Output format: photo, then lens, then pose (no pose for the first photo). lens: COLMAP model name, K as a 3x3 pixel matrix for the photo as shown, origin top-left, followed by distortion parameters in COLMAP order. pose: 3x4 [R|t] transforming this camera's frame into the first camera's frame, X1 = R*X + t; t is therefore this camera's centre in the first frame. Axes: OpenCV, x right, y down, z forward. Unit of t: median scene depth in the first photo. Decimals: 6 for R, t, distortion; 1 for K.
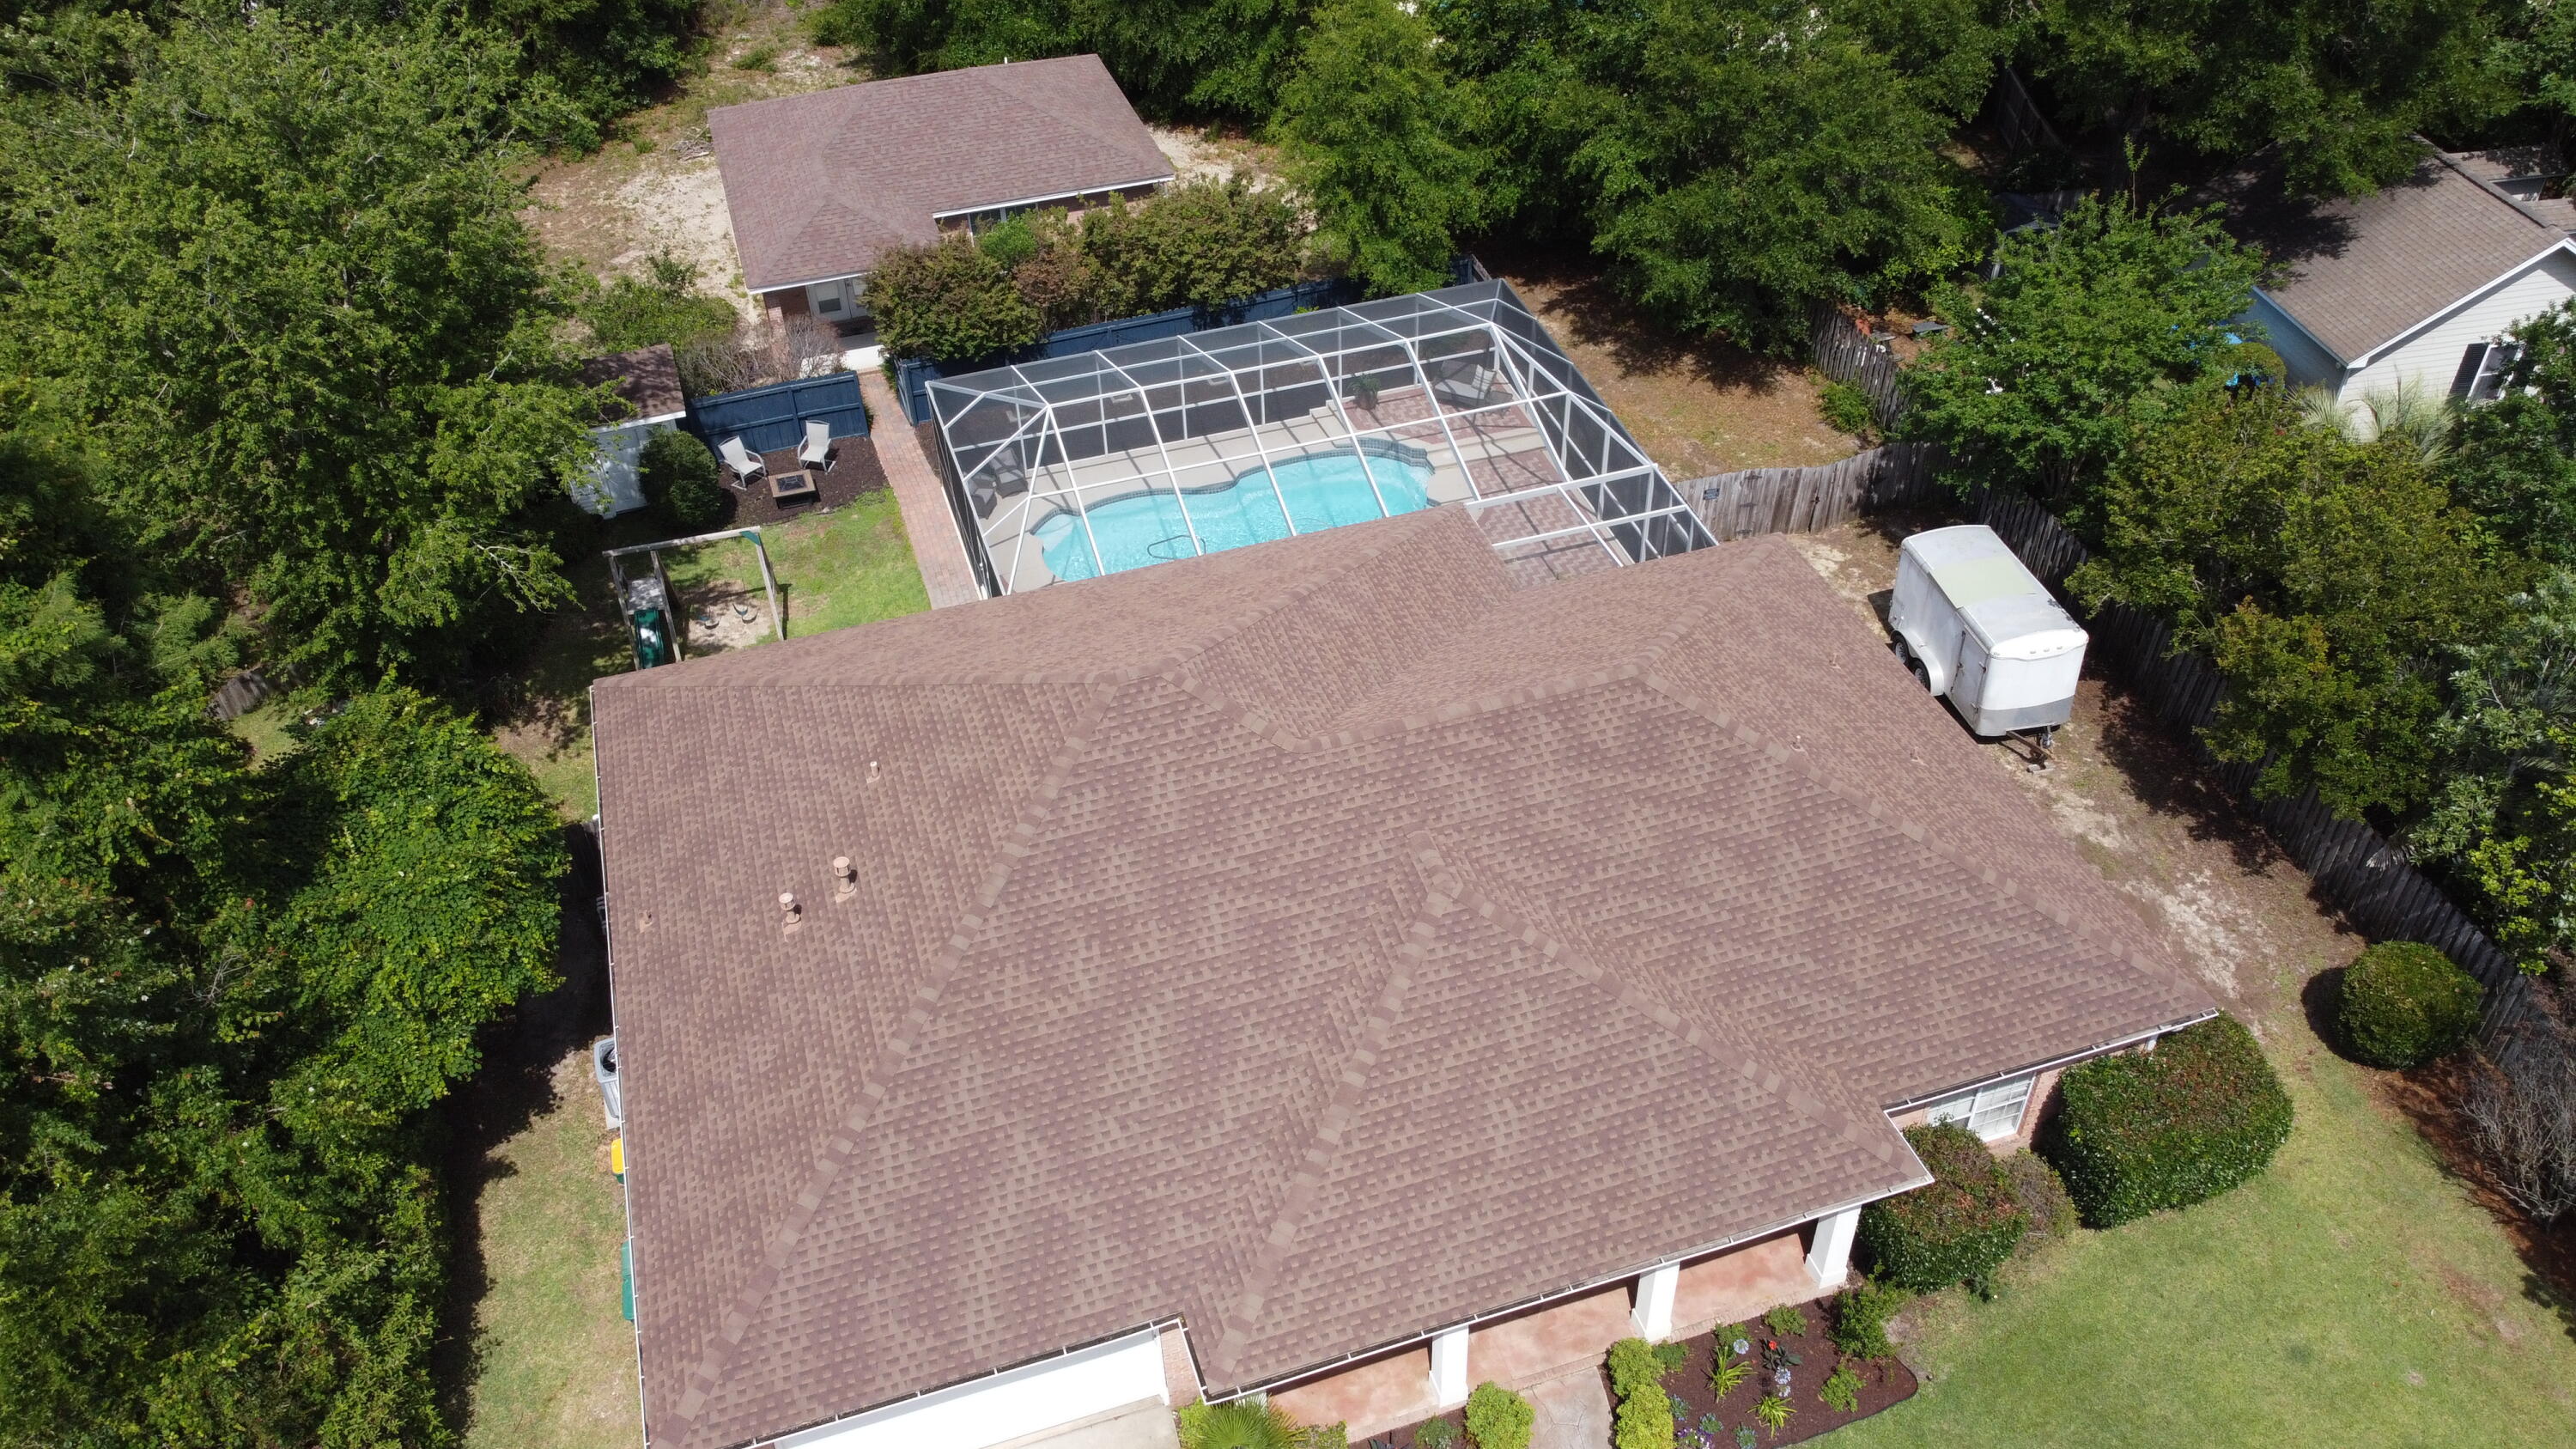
lens RADIAL K [[1980.3, 0, 1292.8], [0, 1980.3, 730.3], [0, 0, 1]] dist [0.013097, -0.004593]
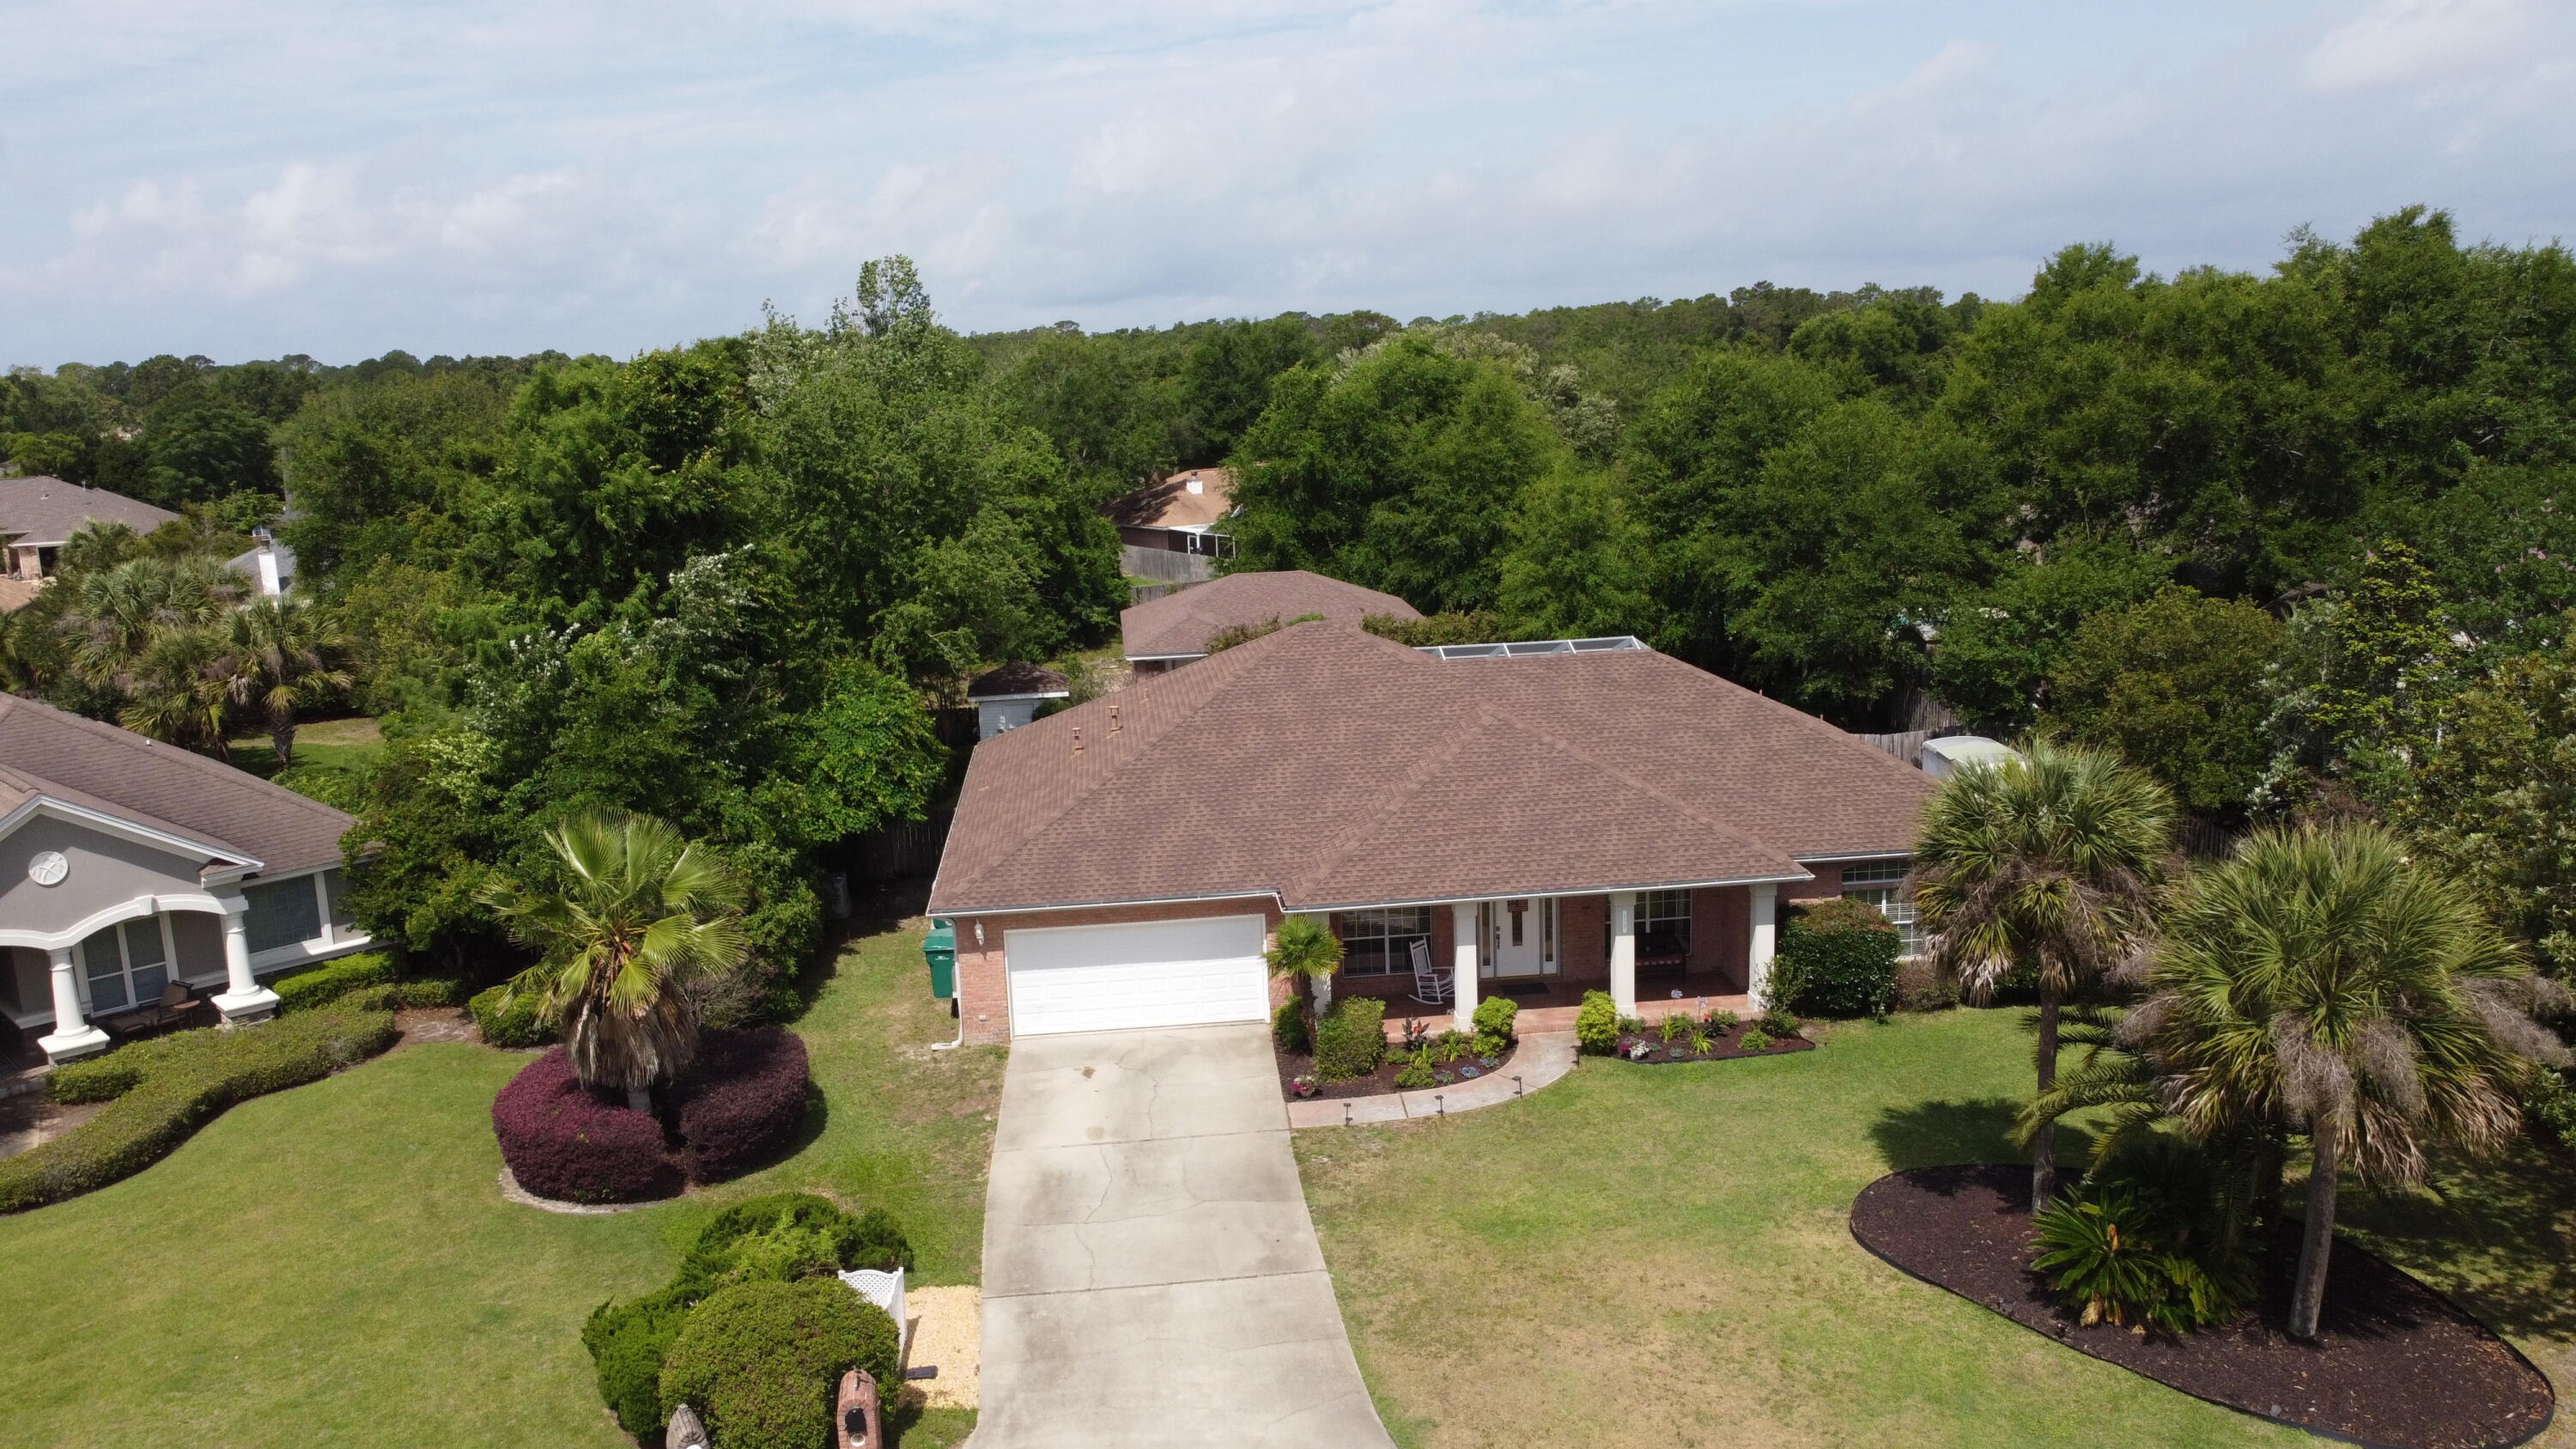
lens RADIAL K [[1980.3, 0, 1294.3], [0, 1980.3, 723.6], [0, 0, 1]] dist [0.013097, -0.004593]
pose [[0.978418, 0.033348, -0.203927, 0.204924], [-0.126962, 0.875655, -0.465949, 0.701507], [0.163031, 0.481784, 0.860991, -0.280078]]
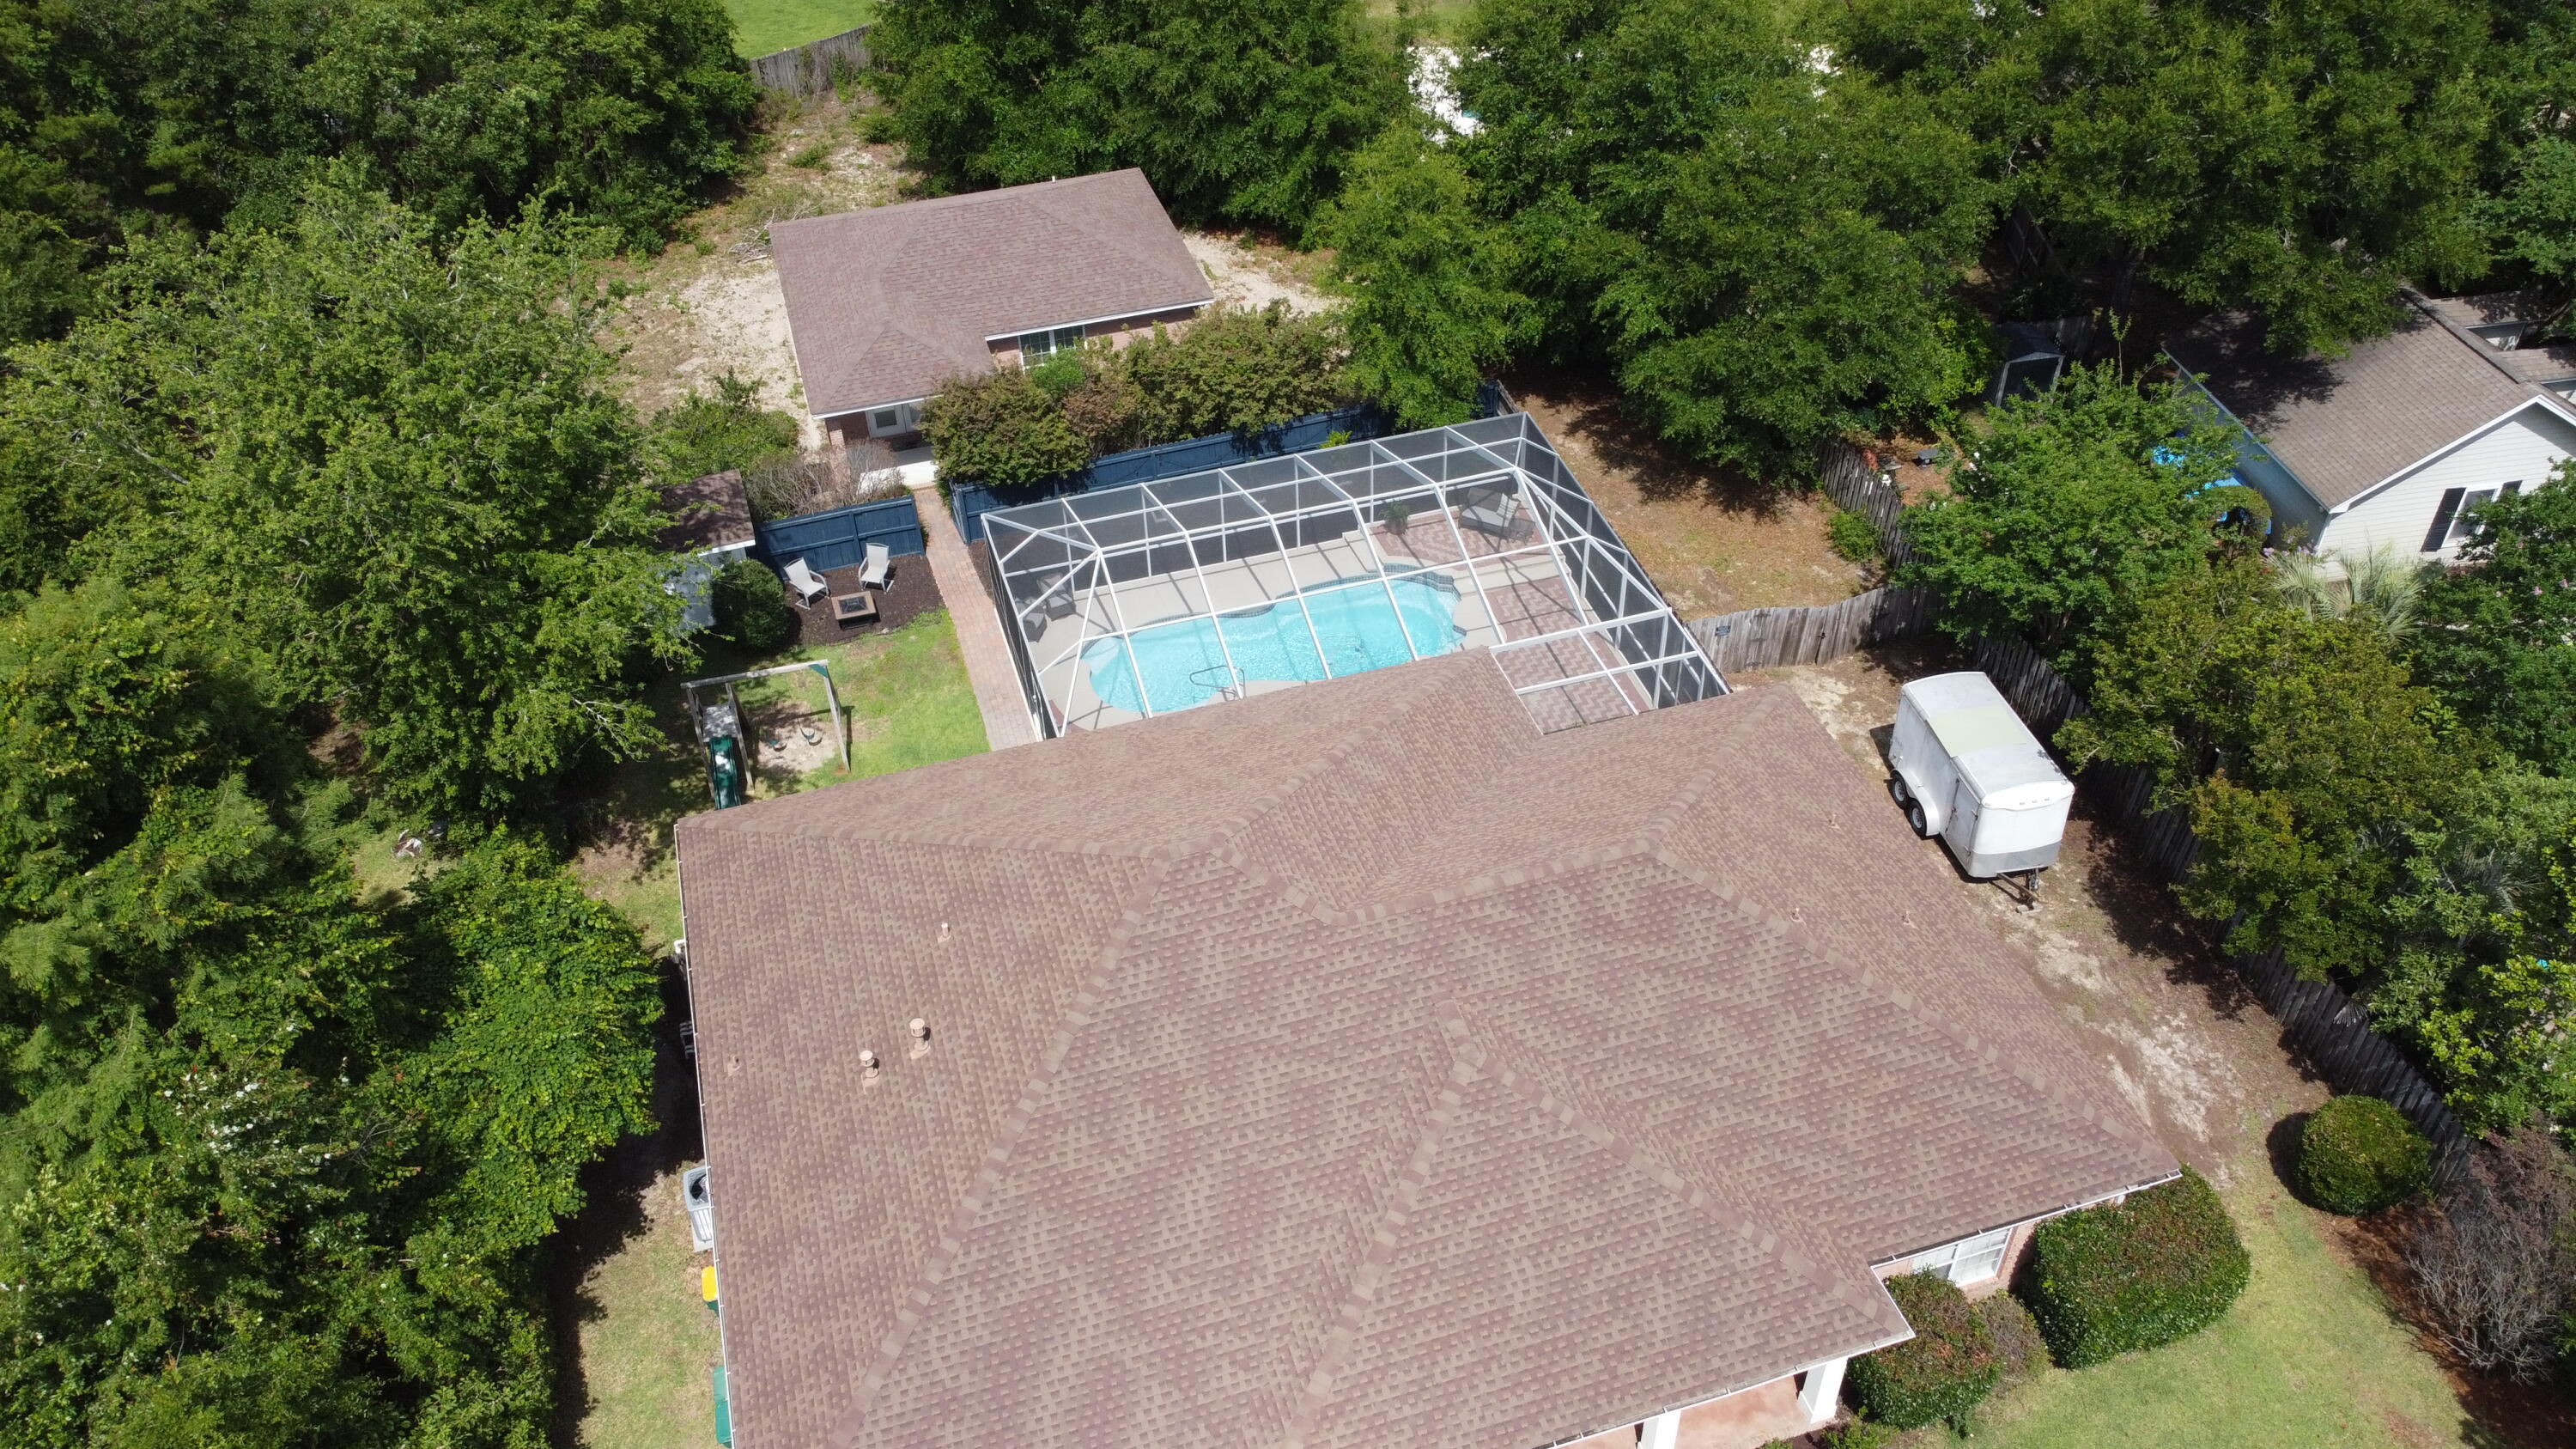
lens RADIAL K [[1980.3, 0, 1289.3], [0, 1980.3, 731.9], [0, 0, 1]] dist [0.013097, -0.004593]
pose [[0.999898, 0.009939, -0.010221, -0.011610], [-0.009898, 0.999943, 0.003989, -0.089905], [0.010260, -0.003887, 0.999940, -0.080964]]
